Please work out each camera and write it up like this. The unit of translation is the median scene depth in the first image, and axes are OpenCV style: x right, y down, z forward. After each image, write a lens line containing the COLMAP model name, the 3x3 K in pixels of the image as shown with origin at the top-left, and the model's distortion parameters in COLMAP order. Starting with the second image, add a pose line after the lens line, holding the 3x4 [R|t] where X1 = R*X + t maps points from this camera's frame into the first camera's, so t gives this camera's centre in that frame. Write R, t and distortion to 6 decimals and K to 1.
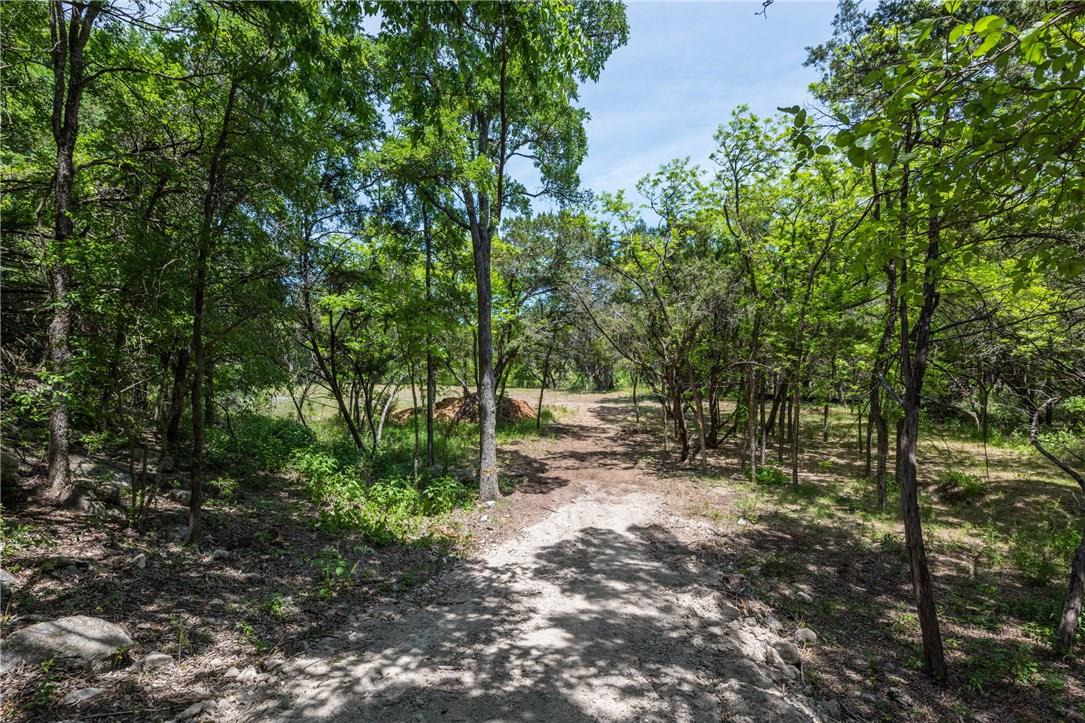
lens RADIAL K [[534.6, 0, 542.1], [0, 534.6, 364.5], [0, 0, 1]] dist [0.000019, -0.000001]
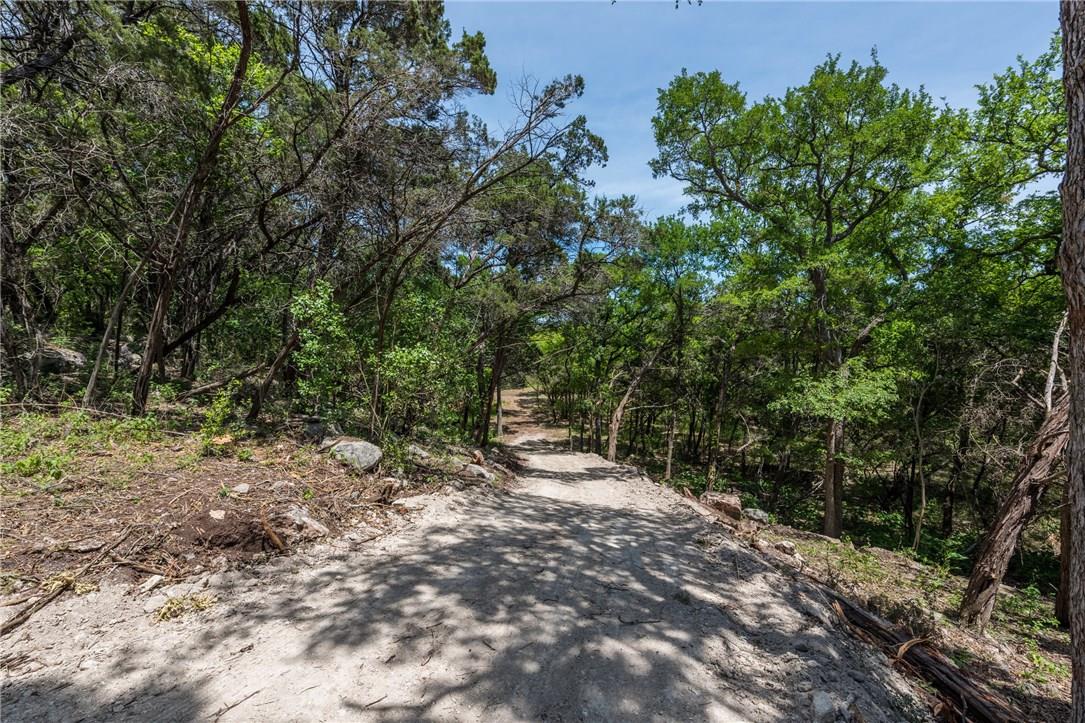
lens RADIAL K [[435.4, 0, 542.6], [0, 435.4, 358.7], [0, 0, 1]] dist [0.000014, 0.000000]
pose [[0.982051, -0.000543, 0.188613, -0.157736], [-0.002278, 0.999889, 0.014738, -0.133514], [-0.188600, -0.014904, 0.981941, -0.838143]]
